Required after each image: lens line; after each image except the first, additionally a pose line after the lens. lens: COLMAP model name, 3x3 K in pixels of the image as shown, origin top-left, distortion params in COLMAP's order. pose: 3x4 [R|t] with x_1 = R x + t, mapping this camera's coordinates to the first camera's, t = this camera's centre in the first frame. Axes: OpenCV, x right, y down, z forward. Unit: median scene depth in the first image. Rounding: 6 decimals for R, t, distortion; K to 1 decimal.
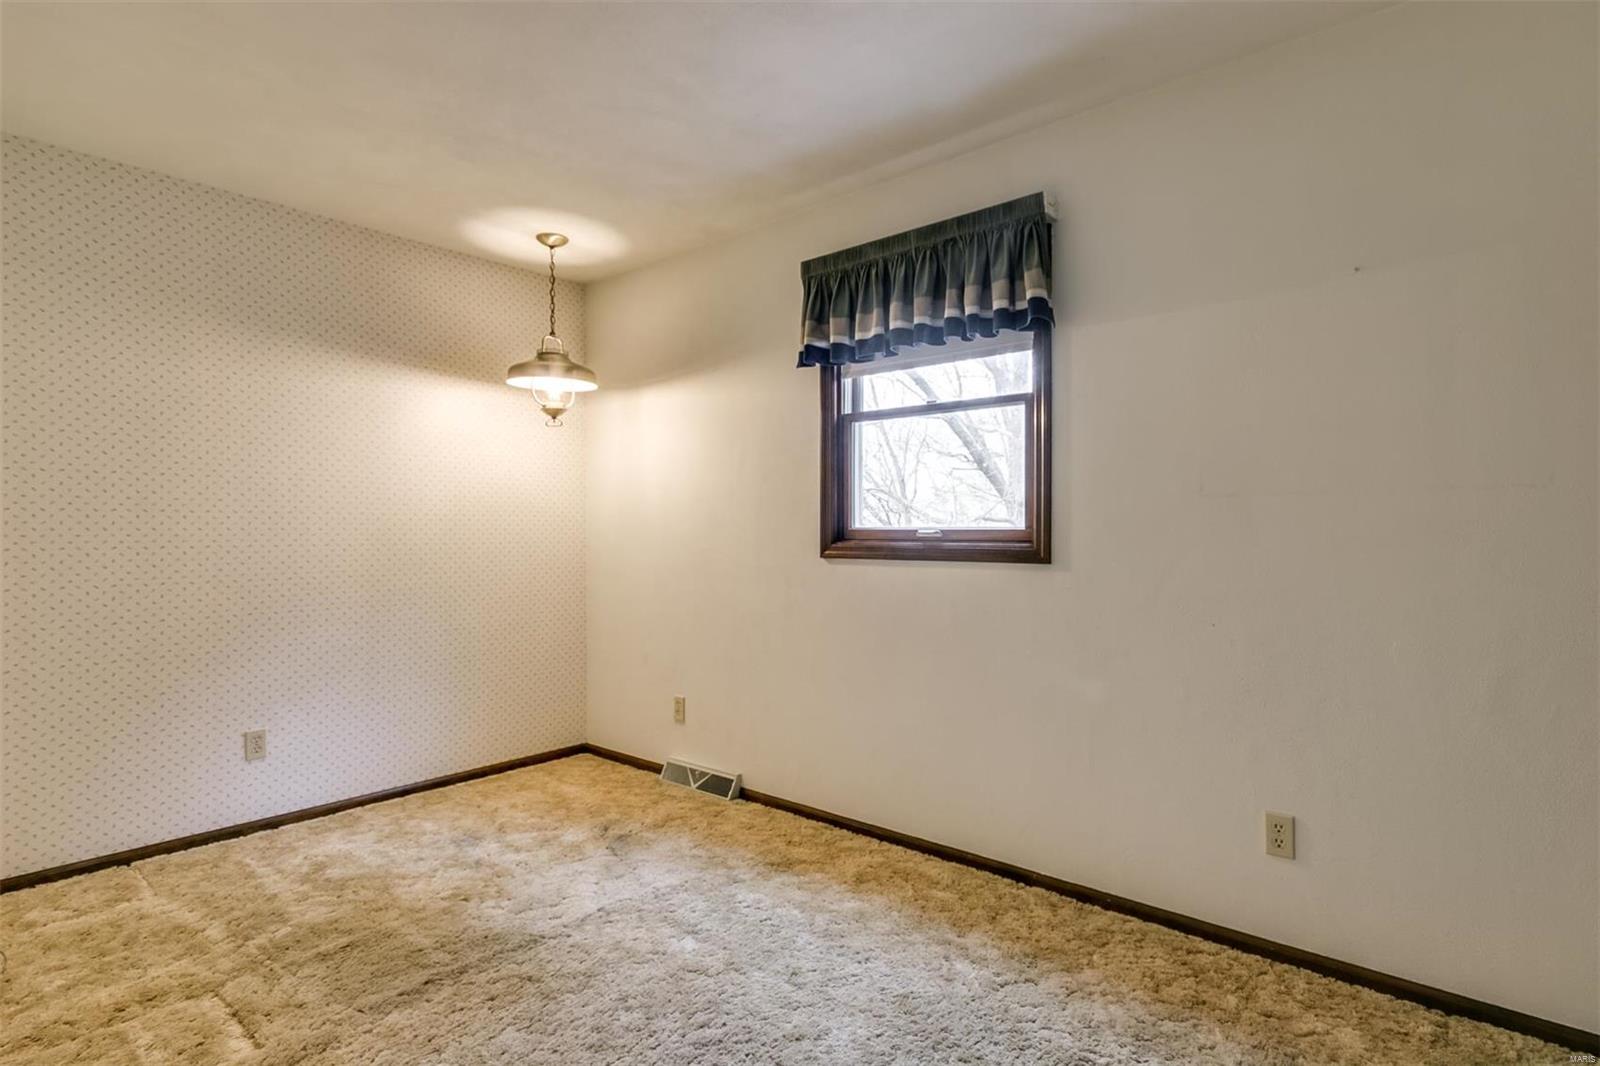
lens RADIAL K [[809.5, 0, 800.2], [0, 809.5, 536.1], [0, 0, 1]] dist [0.000548, 0.000189]
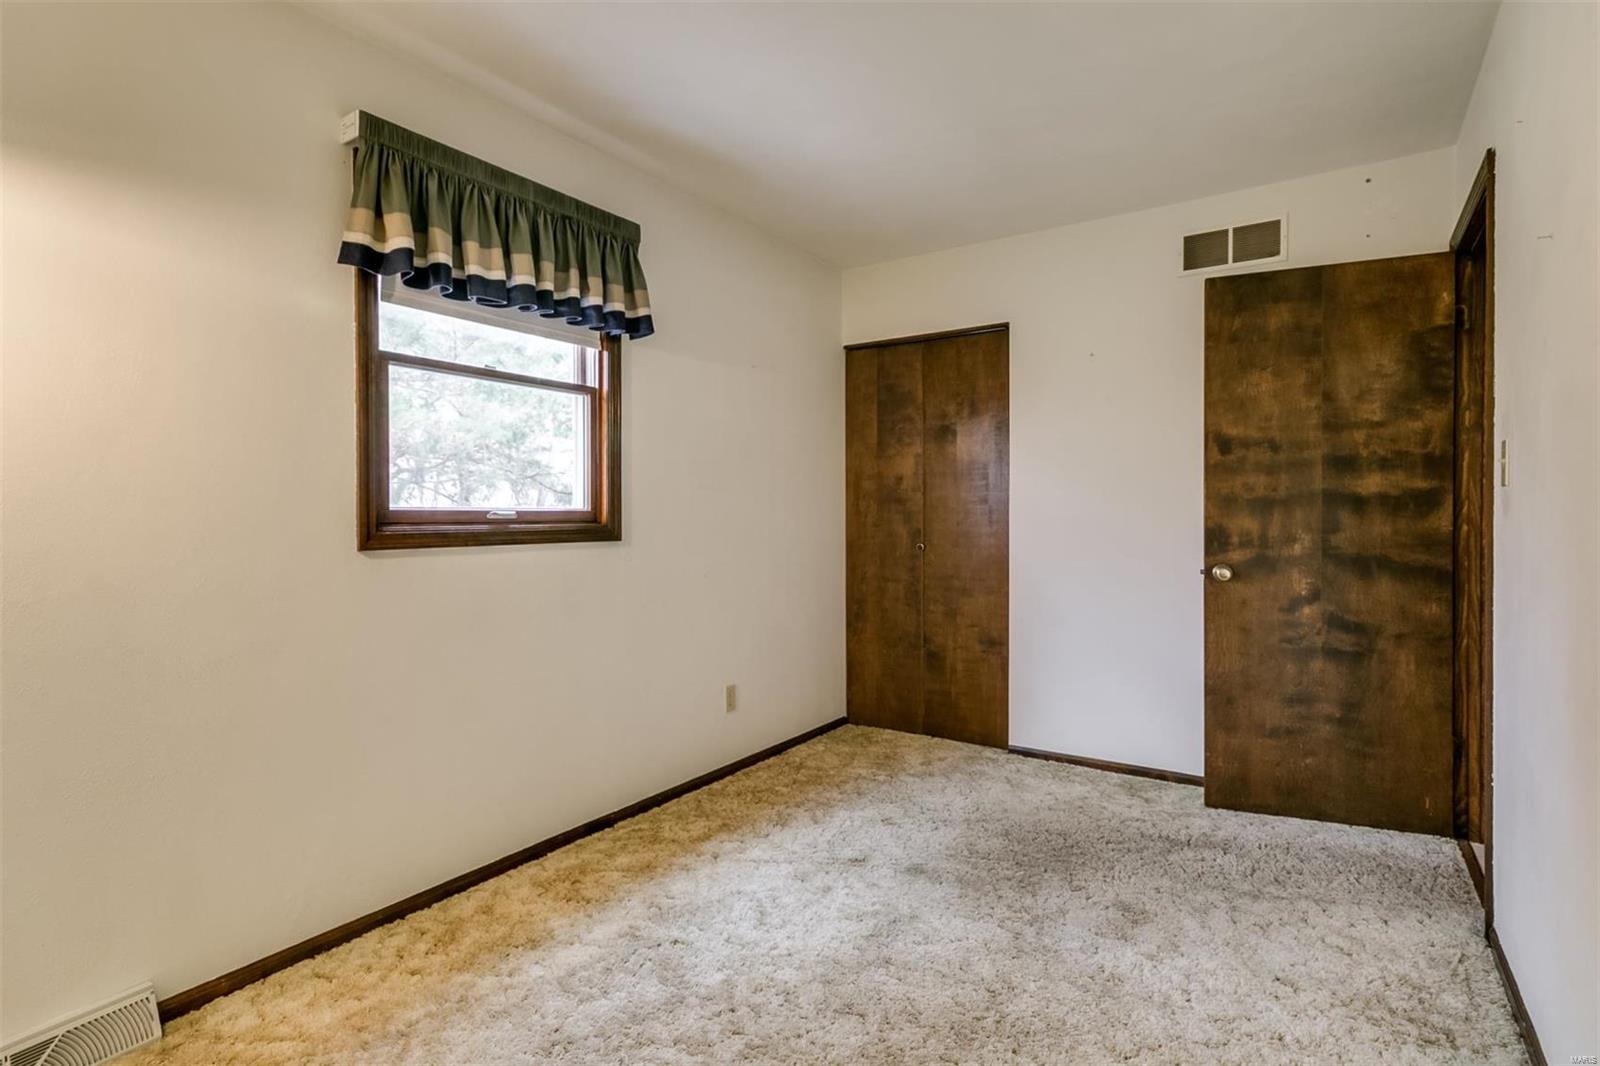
lens RADIAL K [[809.5, 0, 800.1], [0, 809.5, 520.6], [0, 0, 1]] dist [0.000548, 0.000189]
pose [[-0.126623, -0.012122, 0.991877, -0.809989], [0.007678, 0.999883, 0.013200, -0.006878], [-0.991921, 0.009287, -0.126515, 0.823453]]
